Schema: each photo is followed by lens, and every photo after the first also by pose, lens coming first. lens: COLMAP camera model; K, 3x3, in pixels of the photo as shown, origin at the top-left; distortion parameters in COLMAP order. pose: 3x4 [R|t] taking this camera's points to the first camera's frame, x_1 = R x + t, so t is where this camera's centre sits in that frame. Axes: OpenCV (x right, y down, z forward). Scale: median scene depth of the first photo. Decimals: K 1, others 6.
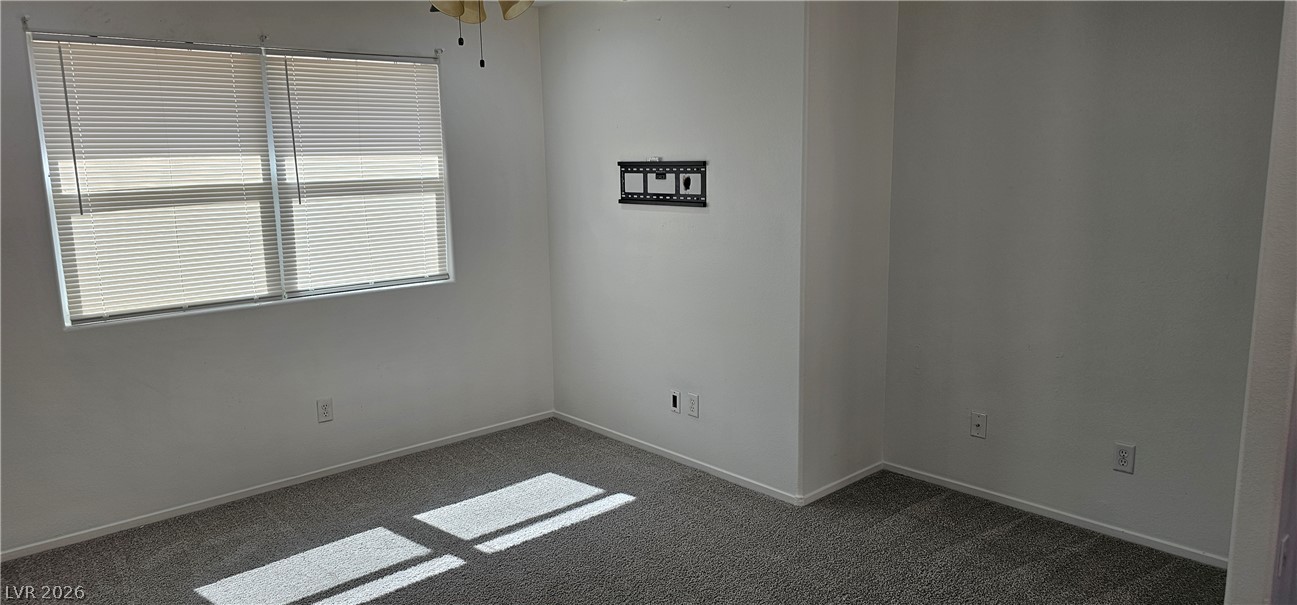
lens RADIAL K [[866.8, 0, 648.6], [0, 866.8, 304.2], [0, 0, 1]] dist [0.034181, -0.057179]
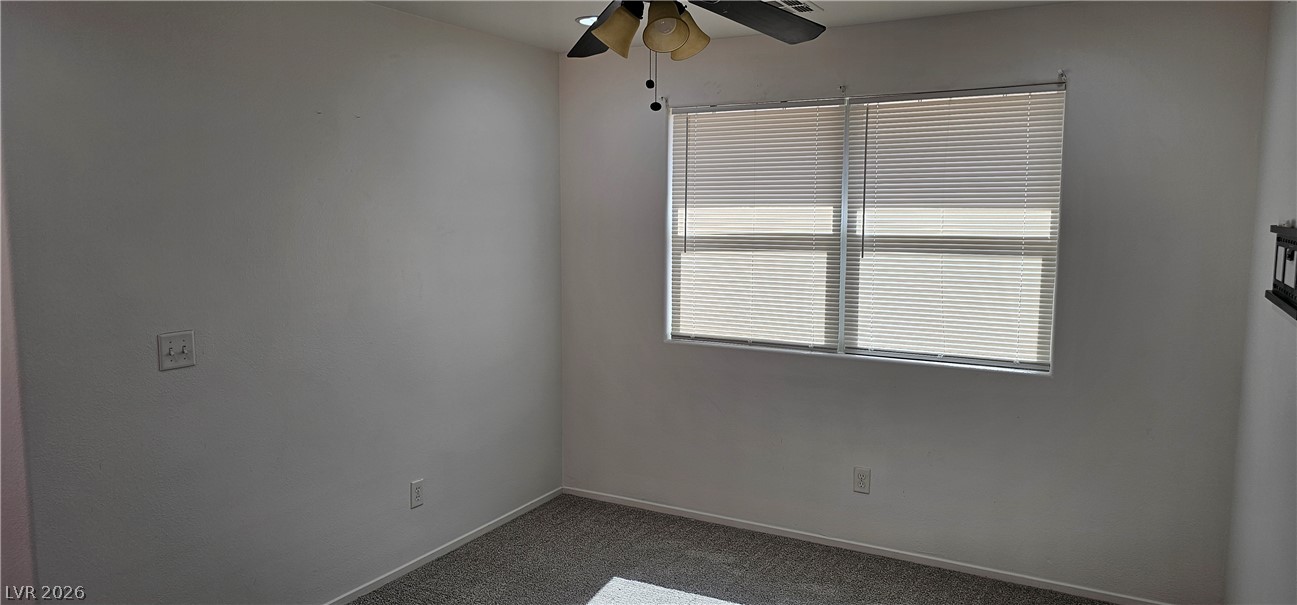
lens RADIAL K [[866.8, 0, 650.2], [0, 866.8, 297.8], [0, 0, 1]] dist [0.034181, -0.057179]
pose [[0.304100, 0.116089, -0.945540, 0.434237], [-0.168166, 0.983502, 0.066665, -0.097895], [0.937680, 0.138735, 0.318605, 0.496037]]
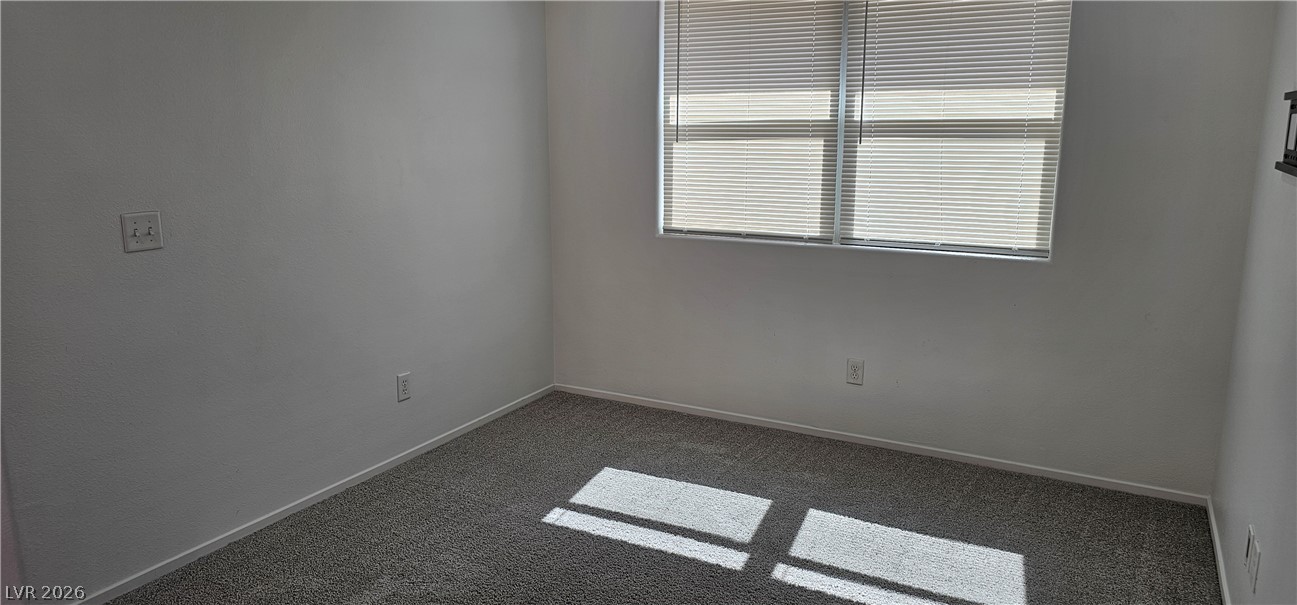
lens RADIAL K [[866.8, 0, 660.0], [0, 866.8, 293.2], [0, 0, 1]] dist [0.034181, -0.057179]
pose [[0.316724, 0.196307, -0.927981, 0.417142], [-0.165772, 0.974748, 0.149622, -0.064926], [0.933920, 0.106445, 0.341268, 0.516647]]
